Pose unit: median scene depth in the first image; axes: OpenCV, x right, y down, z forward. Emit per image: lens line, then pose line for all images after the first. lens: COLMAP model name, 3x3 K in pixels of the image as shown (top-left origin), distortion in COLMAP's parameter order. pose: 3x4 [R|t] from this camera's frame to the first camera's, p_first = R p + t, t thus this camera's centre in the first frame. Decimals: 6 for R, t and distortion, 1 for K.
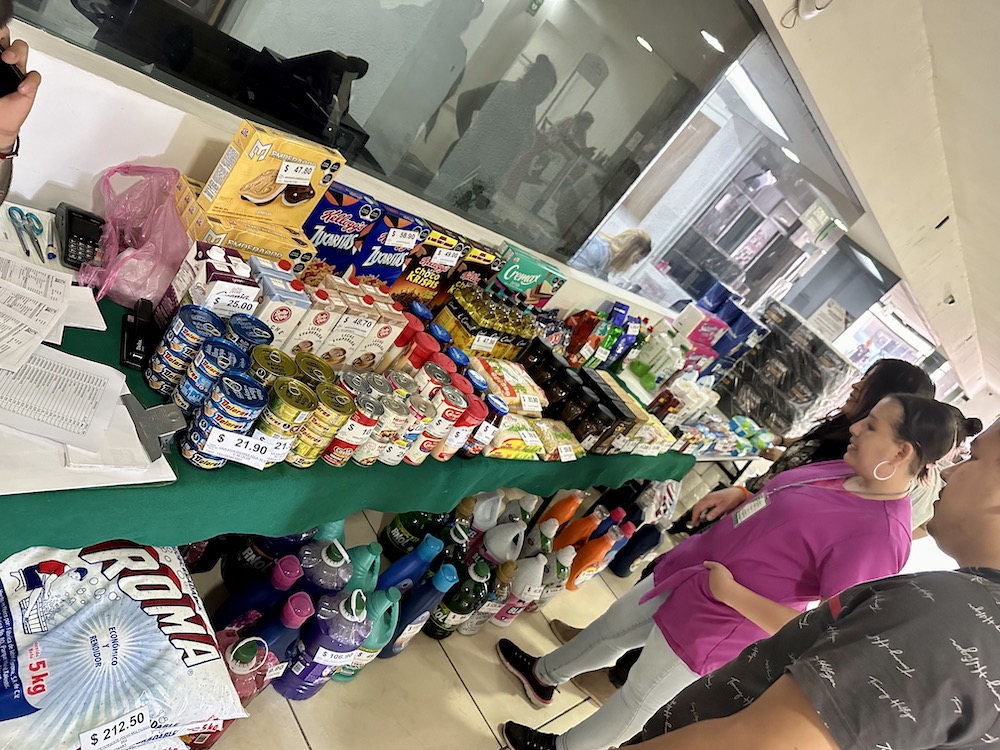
lens RADIAL K [[698.2, 0, 500.0], [0, 698.2, 375.0], [0, 0, 1]] dist [0.147527, -0.247800]
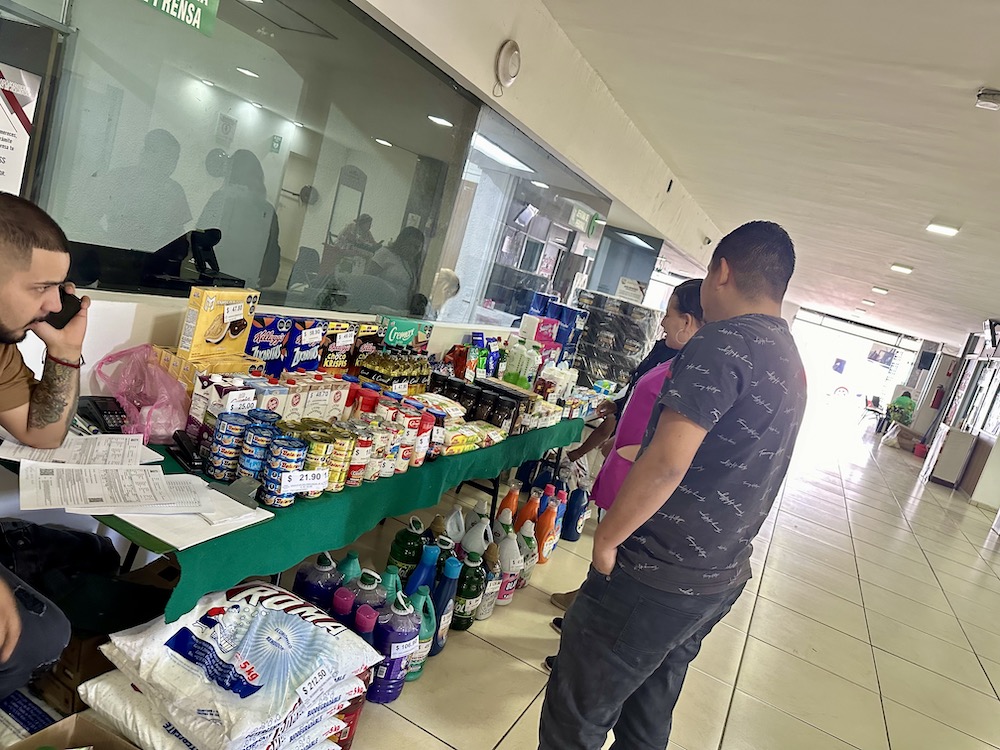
lens RADIAL K [[698.2, 0, 500.0], [0, 698.2, 375.0], [0, 0, 1]] dist [0.147527, -0.247800]
pose [[0.883551, -0.414070, 0.218824, -0.141221], [0.437789, 0.896204, -0.071829, 0.111796], [-0.166368, 0.159263, 0.973117, -0.299705]]
